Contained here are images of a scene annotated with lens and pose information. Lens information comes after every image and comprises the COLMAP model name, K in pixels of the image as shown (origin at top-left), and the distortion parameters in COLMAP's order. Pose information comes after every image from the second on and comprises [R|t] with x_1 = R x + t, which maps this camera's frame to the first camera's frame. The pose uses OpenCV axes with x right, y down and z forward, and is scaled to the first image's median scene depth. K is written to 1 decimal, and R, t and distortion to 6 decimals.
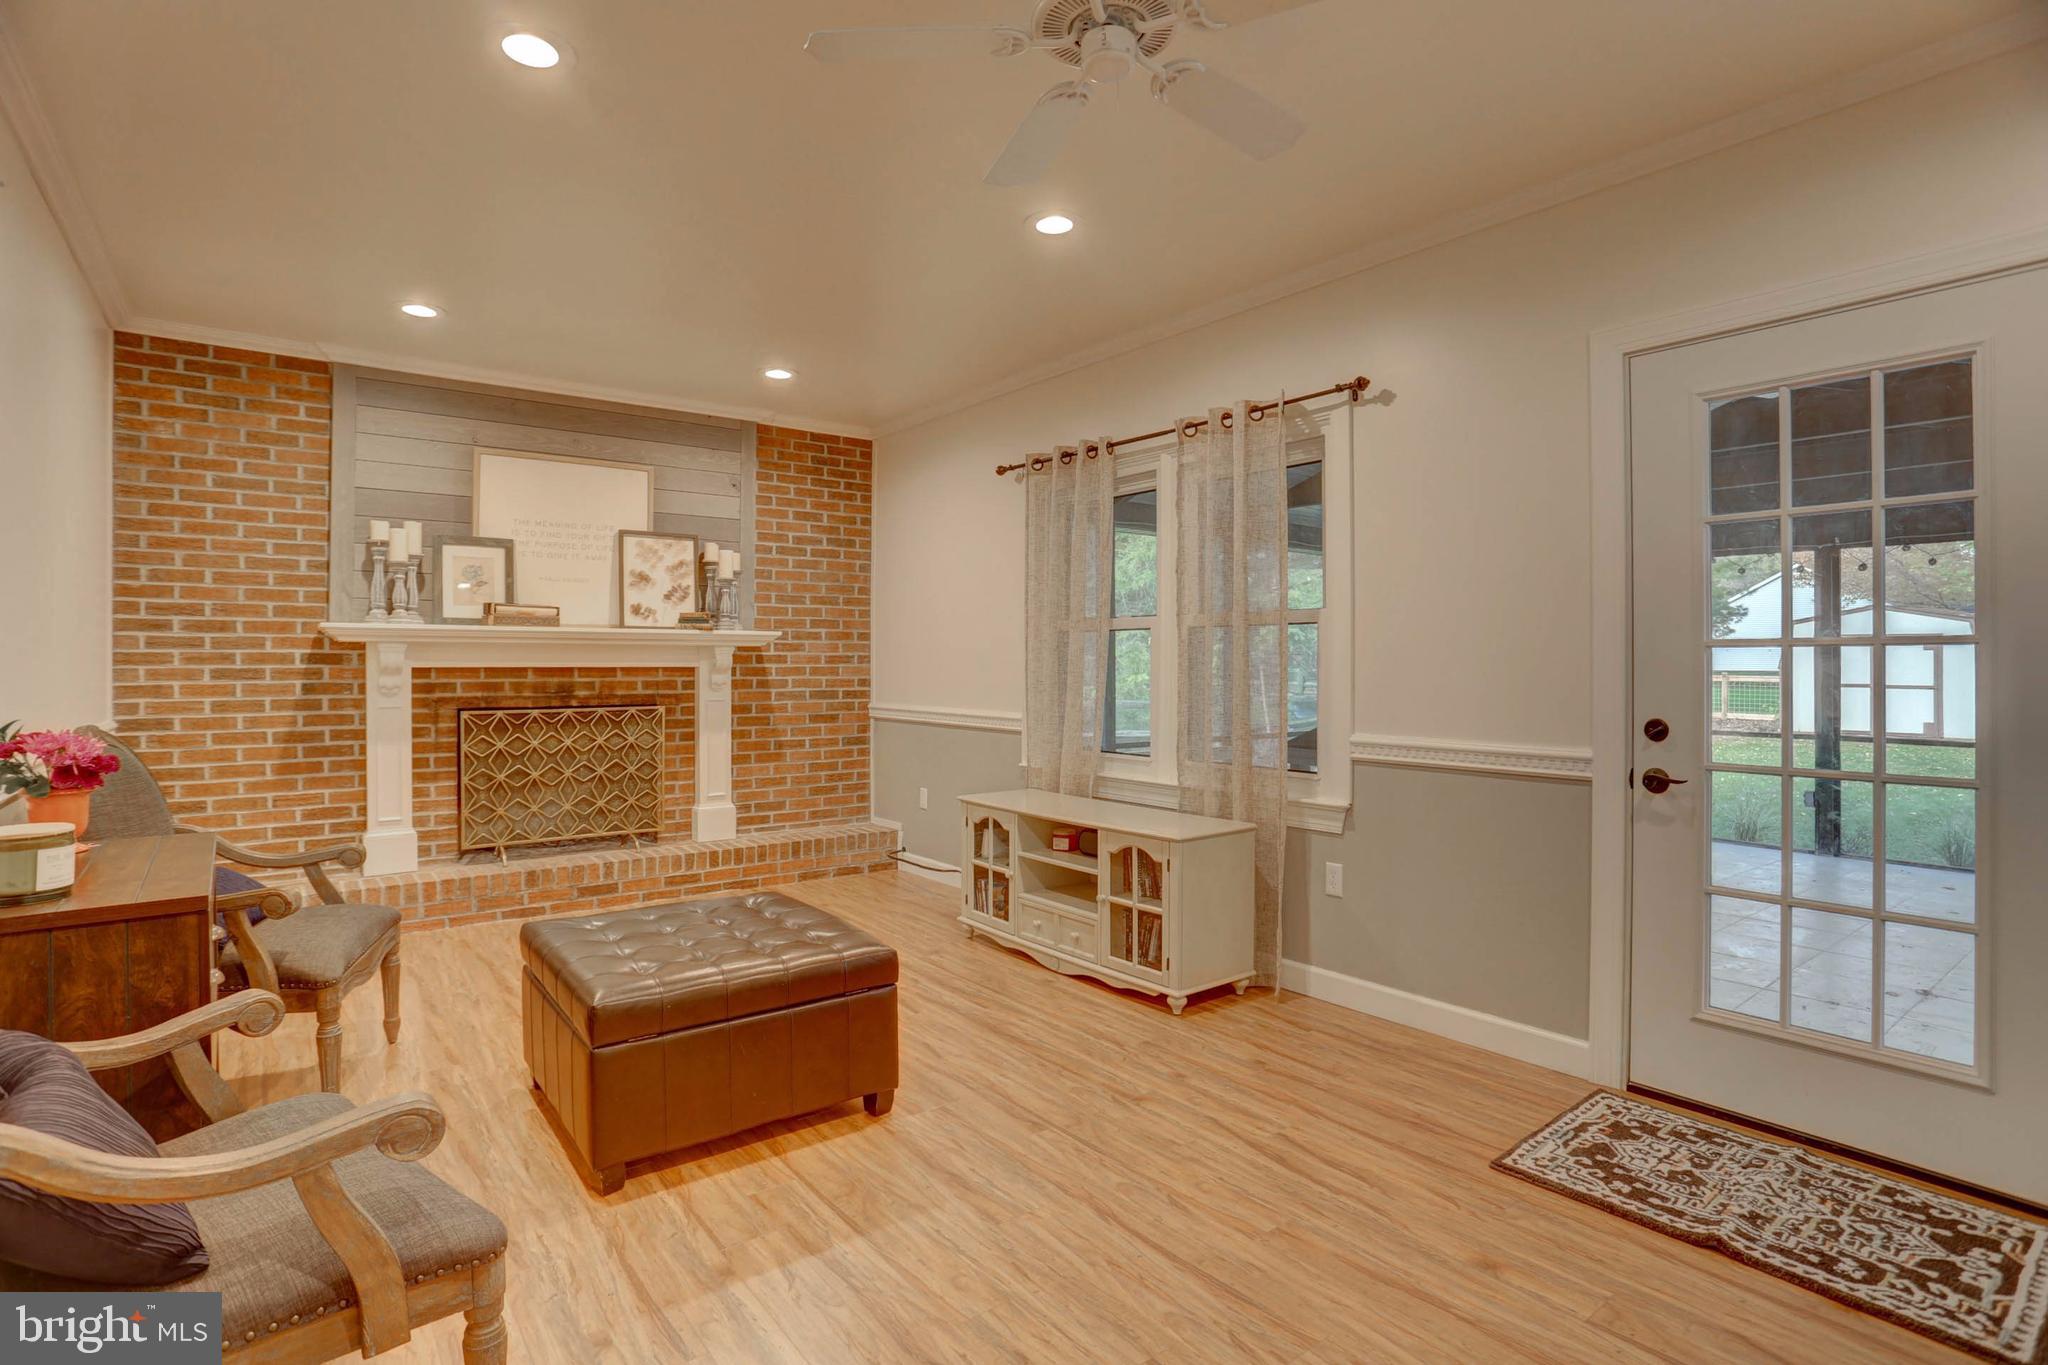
lens RADIAL K [[1059.3, 0, 1046.4], [0, 1059.3, 663.6], [0, 0, 1]] dist [-0.082107, 0.042341]
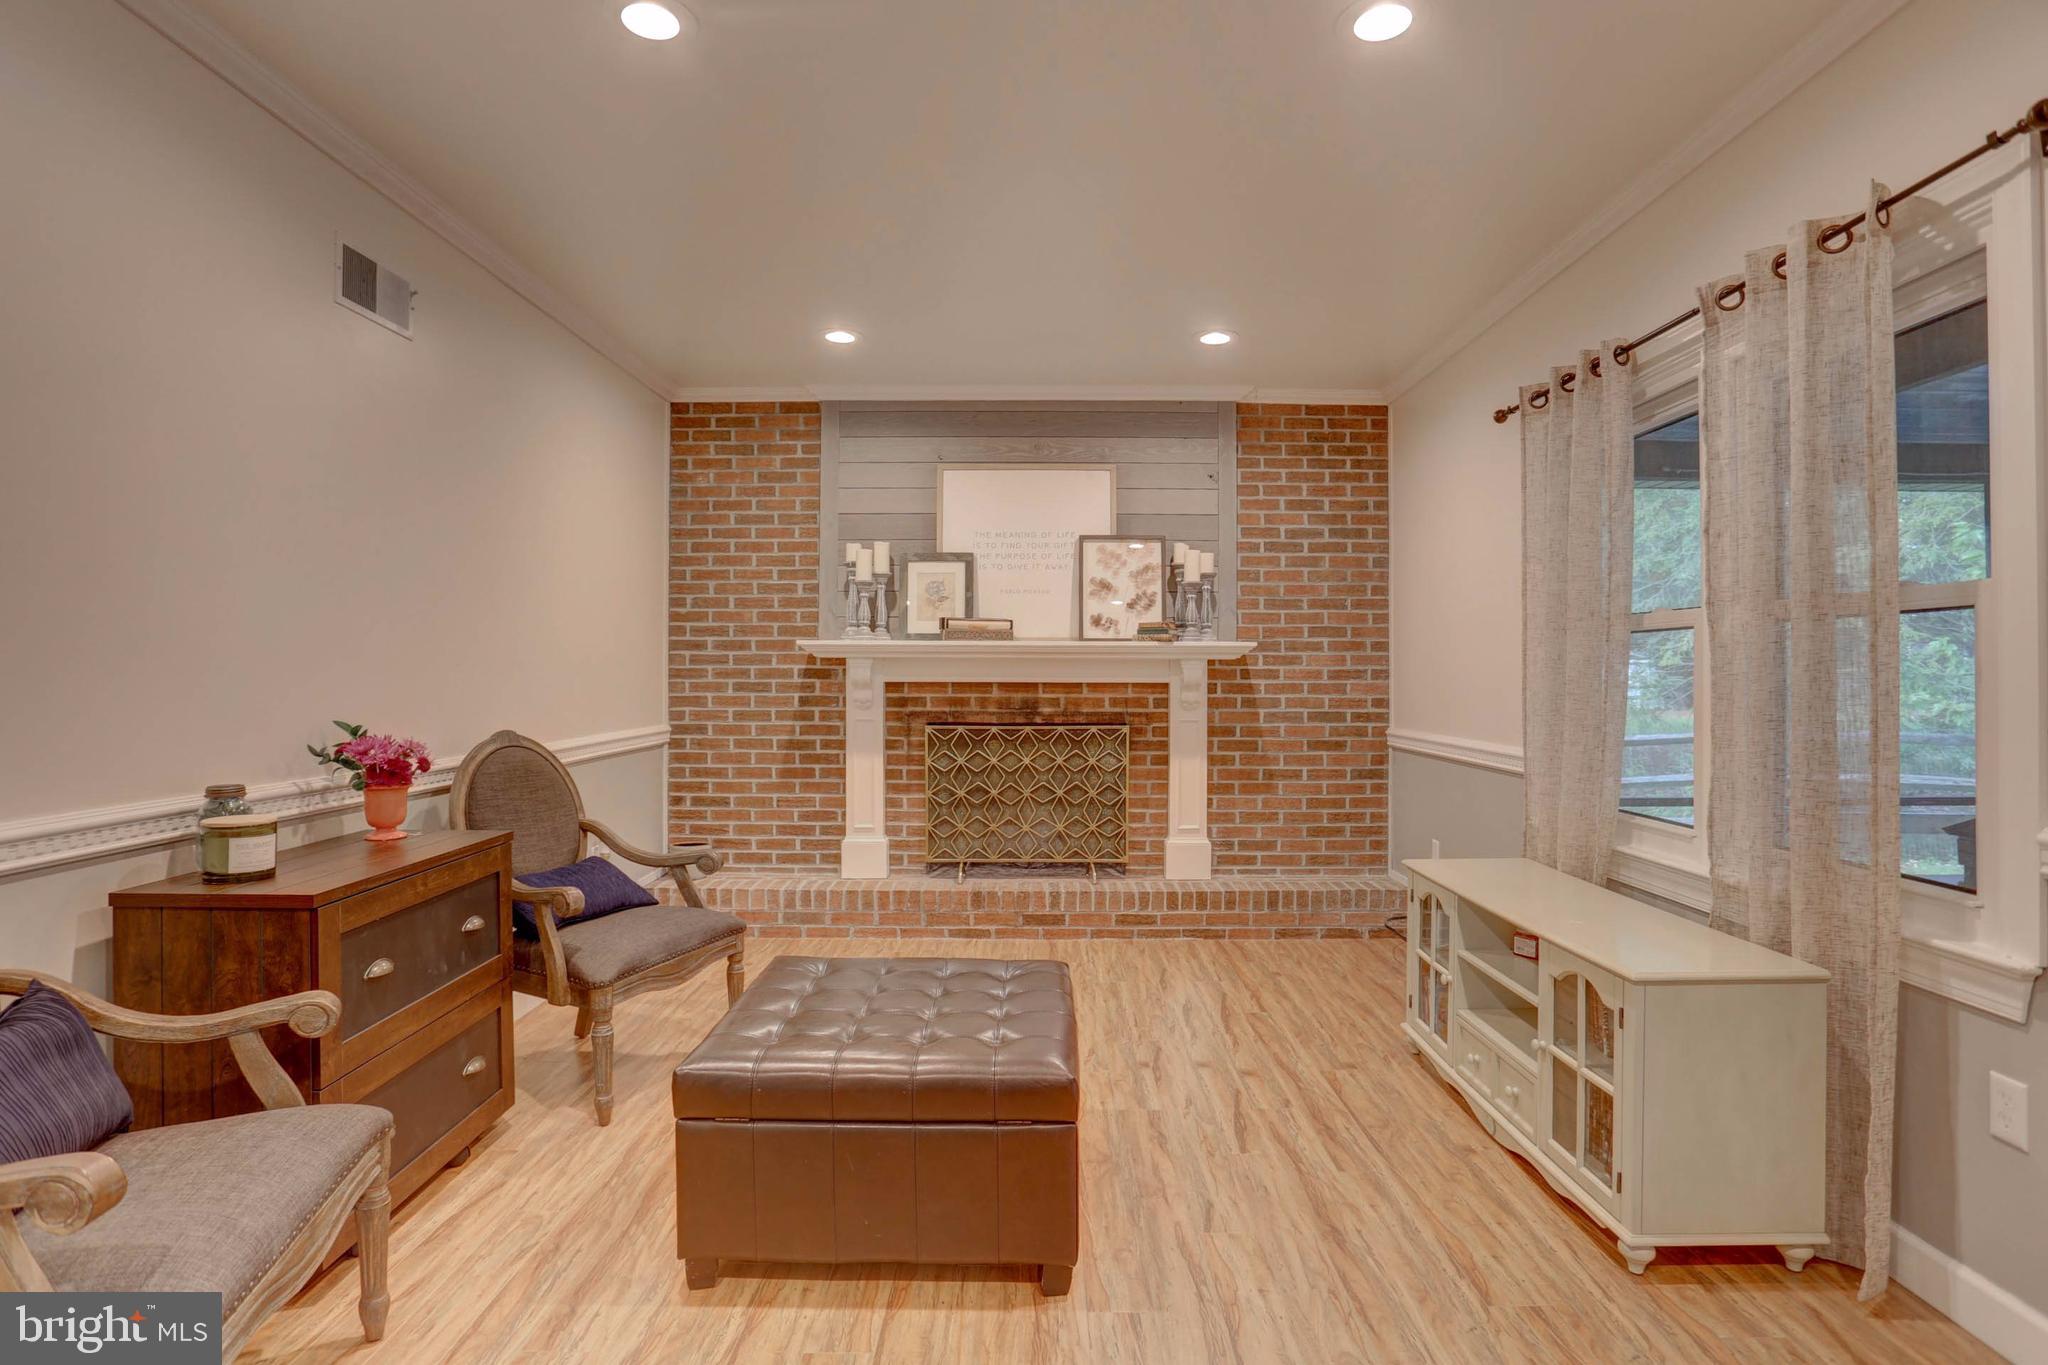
lens RADIAL K [[1091.2, 0, 985.2], [0, 1091.2, 657.1], [0, 0, 1]] dist [-0.074980, 0.036356]
pose [[0.769383, -0.008752, -0.638728, 0.168388], [-0.002949, 0.999847, -0.017252, -0.002790], [0.638781, 0.015157, 0.769239, 0.222564]]
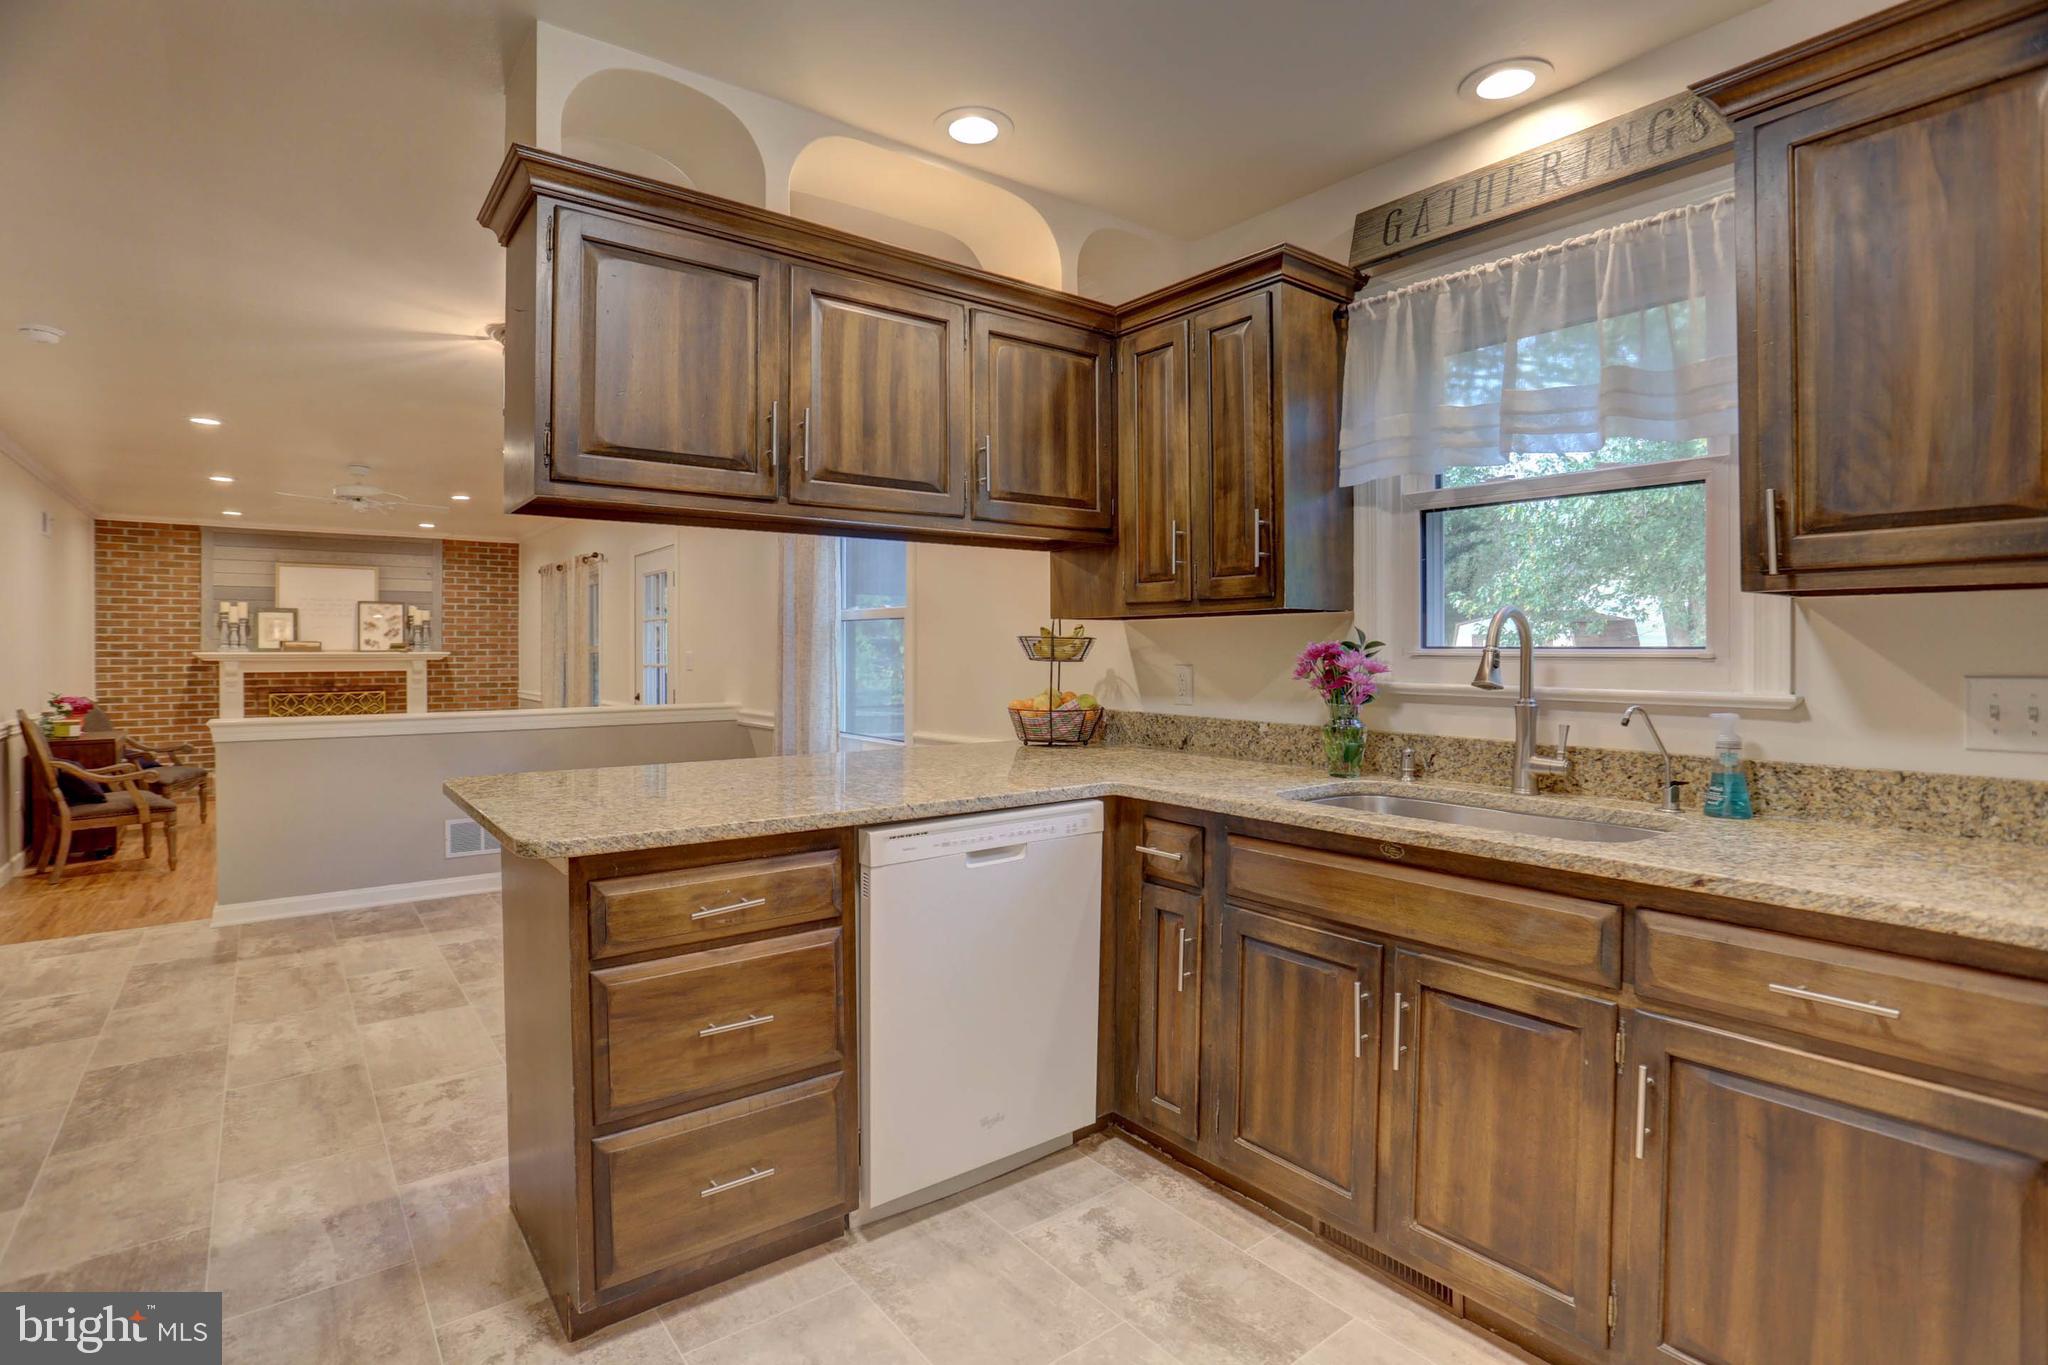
lens RADIAL K [[1044.9, 0, 1057.6], [0, 1044.9, 654.9], [0, 0, 1]] dist [-0.075704, 0.029725]
pose [[0.999867, -0.004152, 0.015762, 0.980807], [0.004135, 0.999991, 0.001075, -0.027297], [-0.015766, -0.001010, 0.999875, -1.033733]]
